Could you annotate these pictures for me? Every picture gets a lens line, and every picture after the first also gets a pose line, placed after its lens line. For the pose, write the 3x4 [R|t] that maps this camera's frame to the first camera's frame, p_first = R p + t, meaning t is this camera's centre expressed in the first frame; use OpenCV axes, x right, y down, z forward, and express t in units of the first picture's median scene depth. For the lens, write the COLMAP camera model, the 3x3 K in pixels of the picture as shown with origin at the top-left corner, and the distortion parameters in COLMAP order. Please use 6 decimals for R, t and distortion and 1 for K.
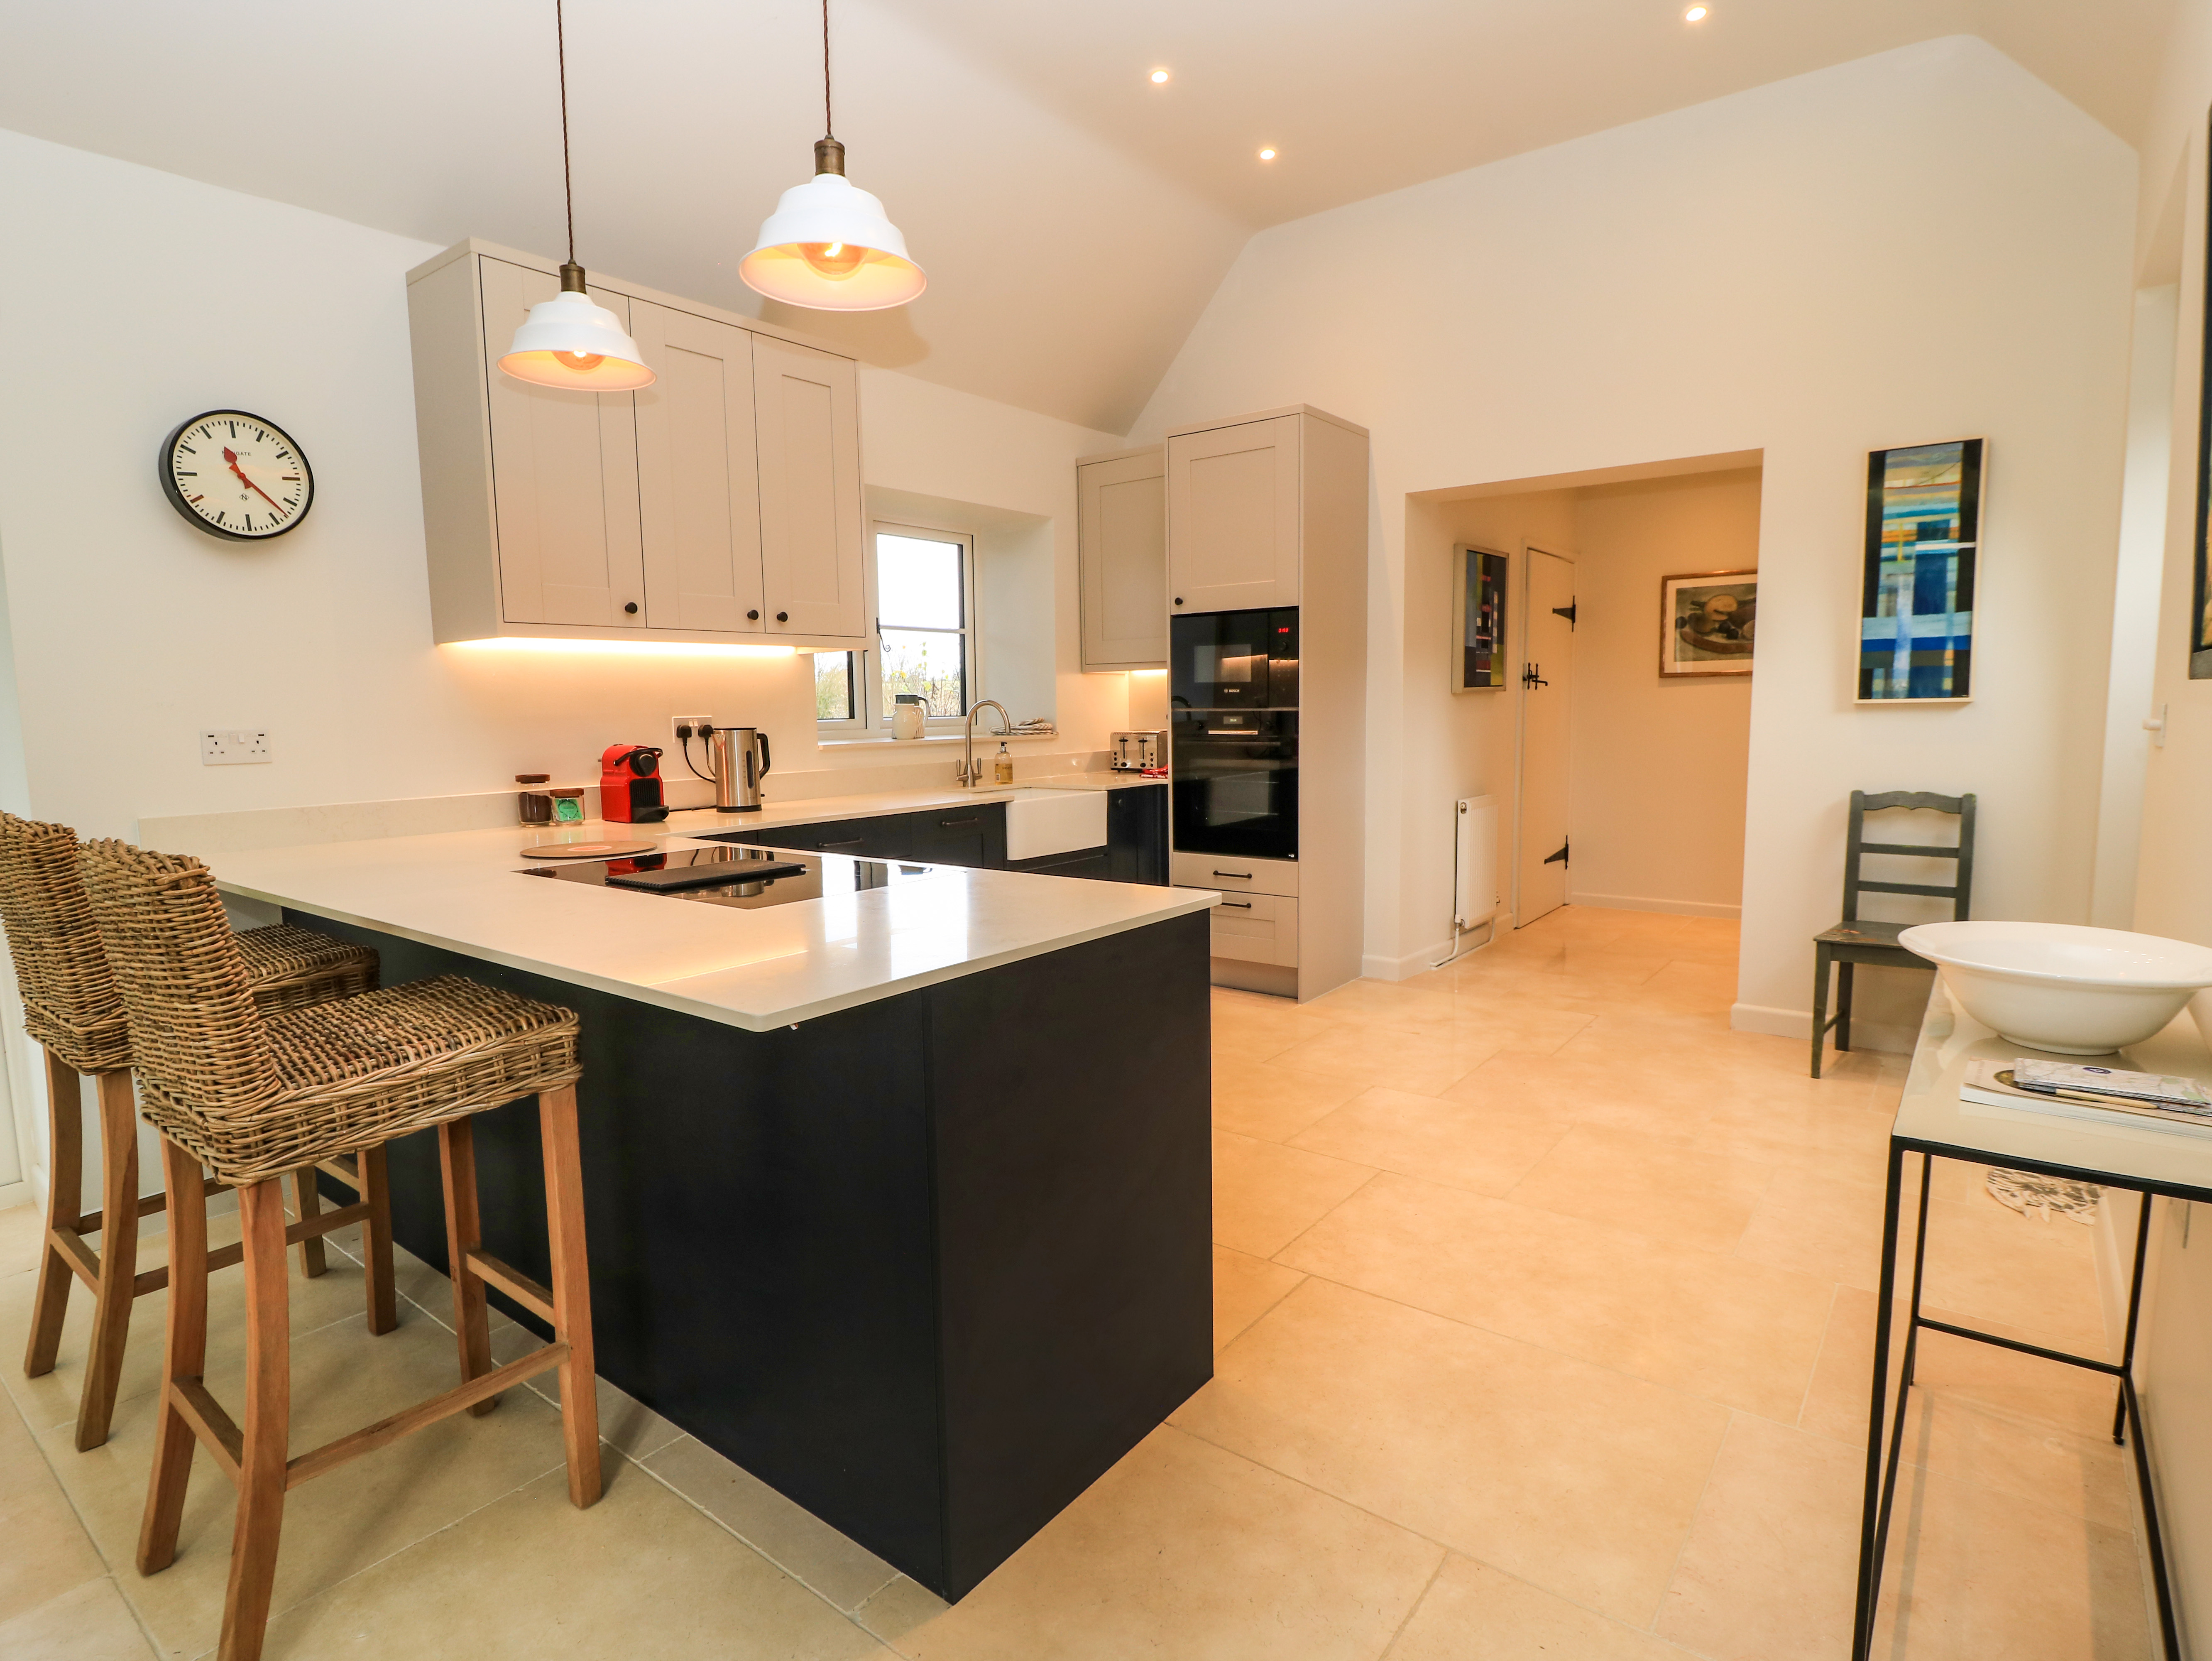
lens RADIAL K [[1161.8, 0, 1097.2], [0, 1161.8, 831.4], [0, 0, 1]] dist [0.010911, -0.018483]
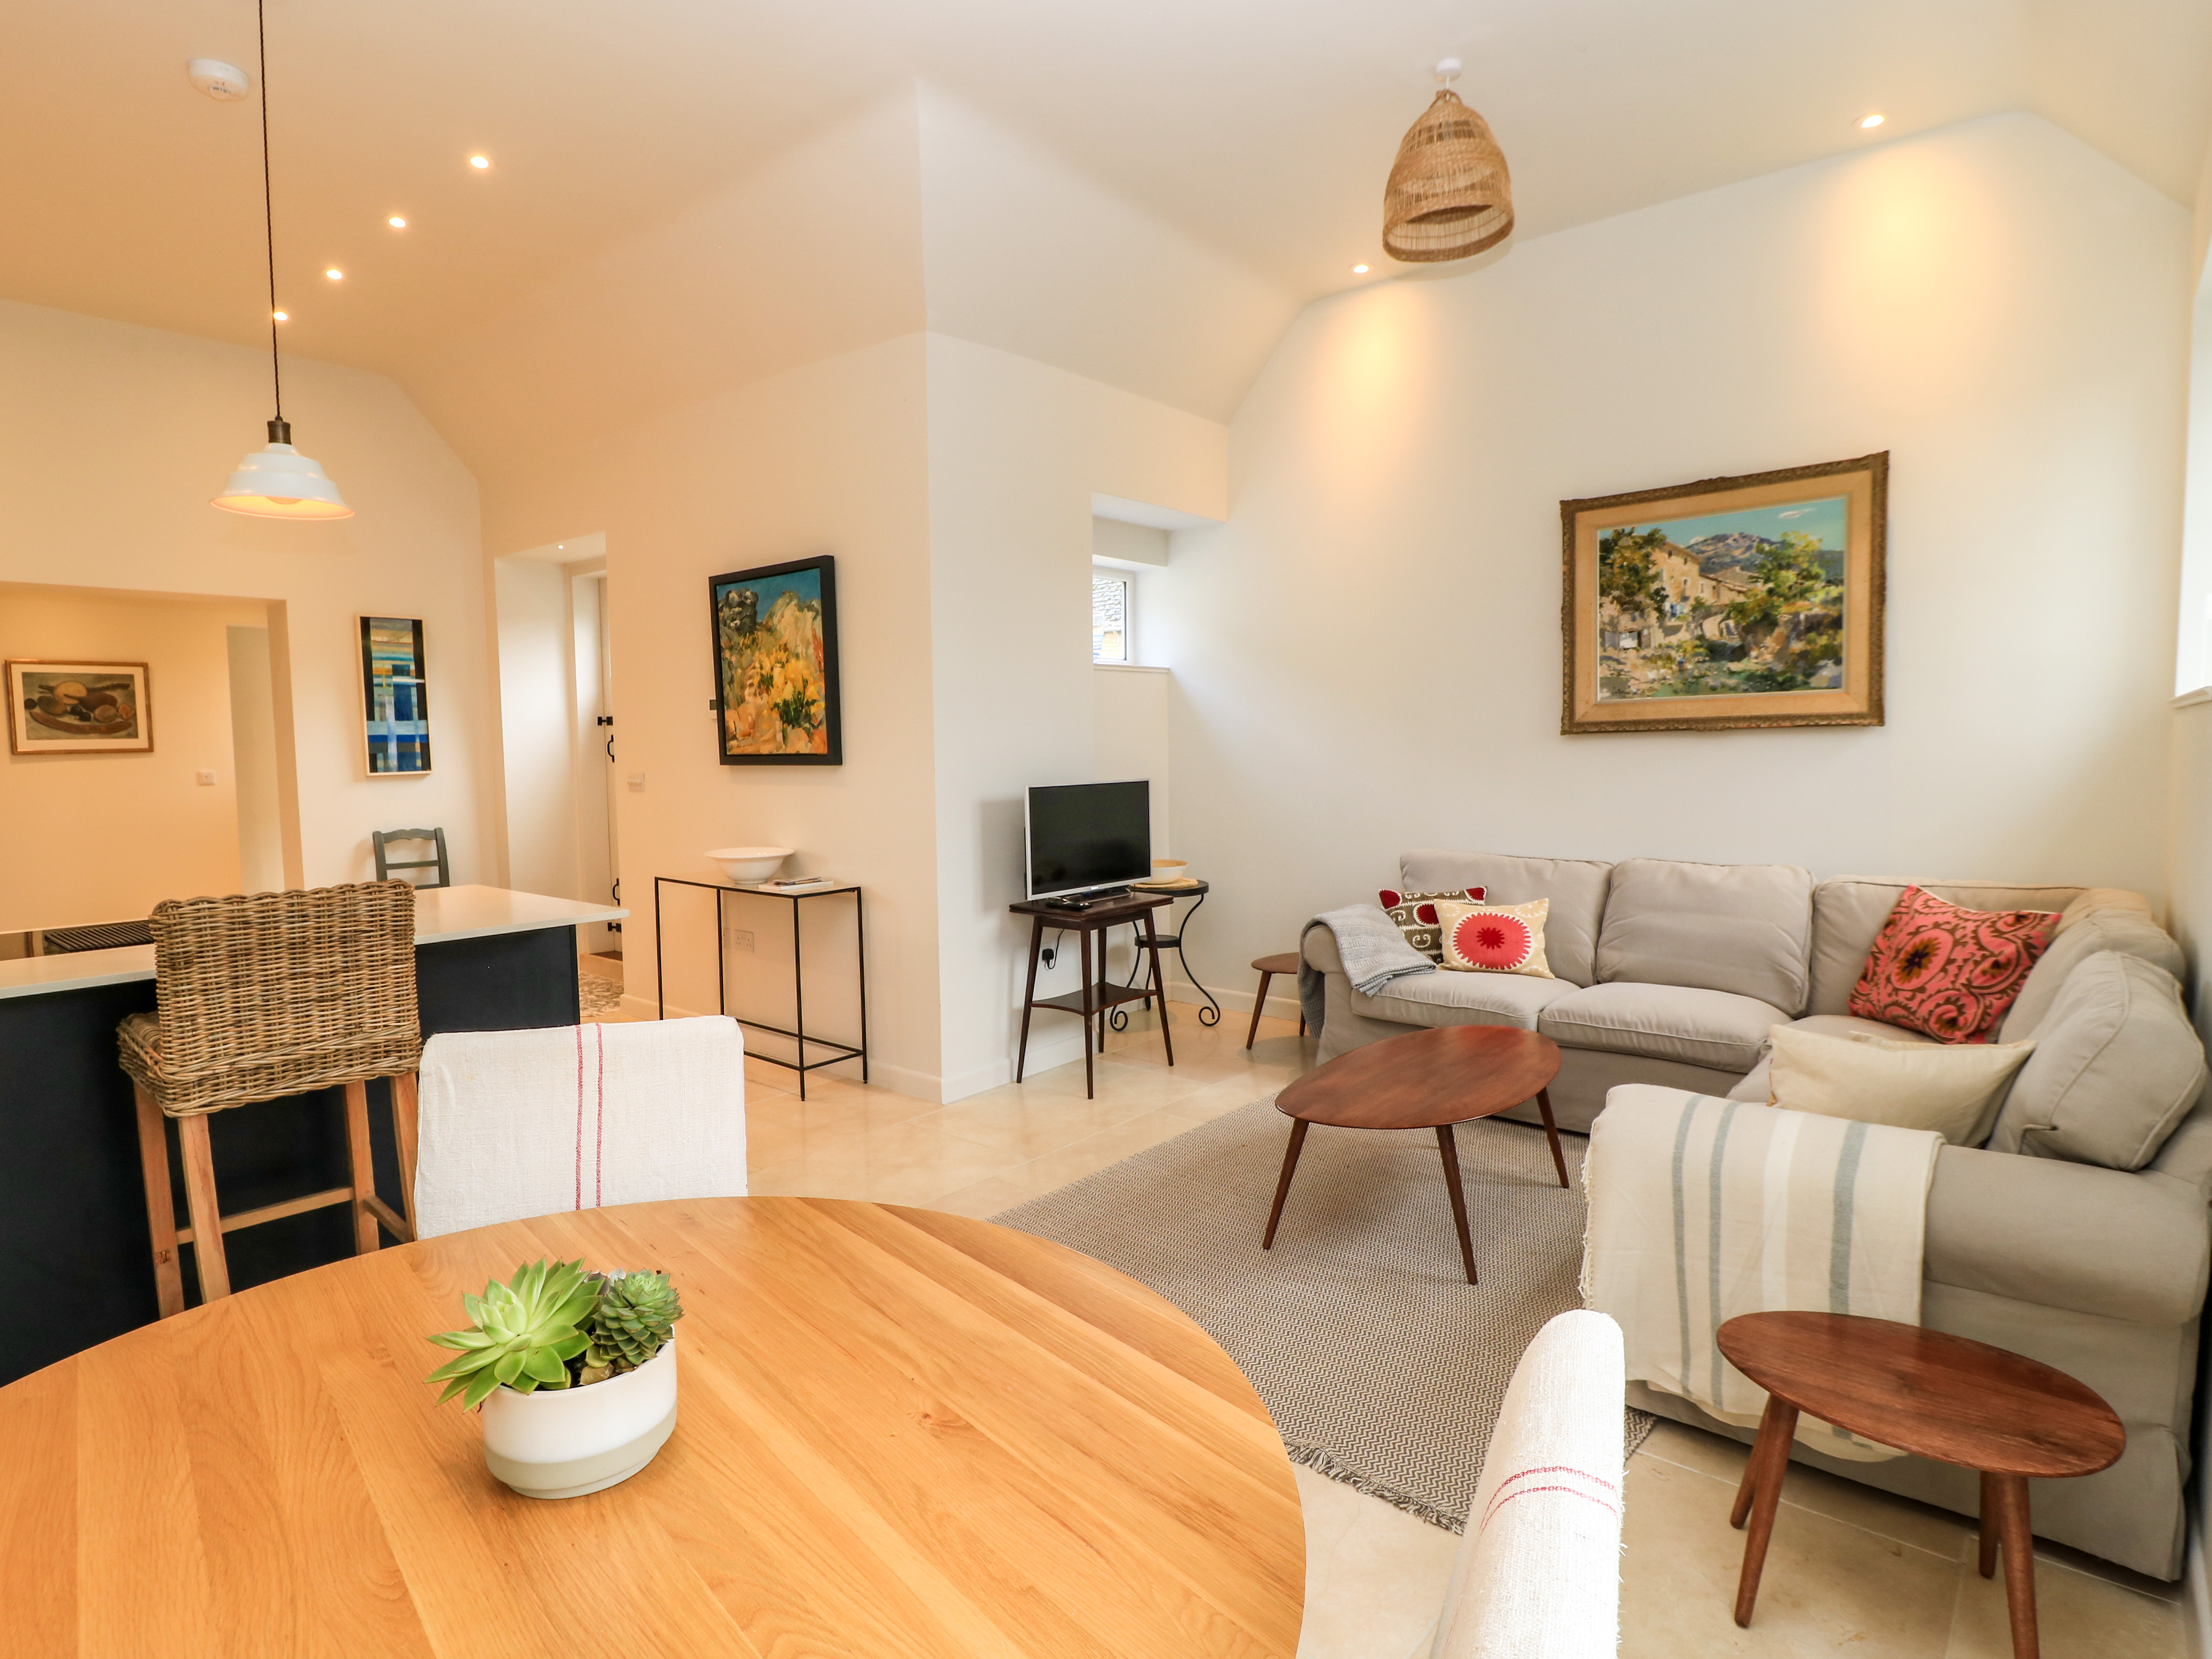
lens RADIAL K [[1176.5, 0, 1102.5], [0, 1176.5, 830.9], [0, 0, 1]] dist [0.015828, -0.020748]
pose [[0.052437, -0.061946, 0.996701, -0.927774], [0.121034, 0.991111, 0.055230, -0.005049], [-0.991262, 0.117739, 0.059468, -0.059708]]
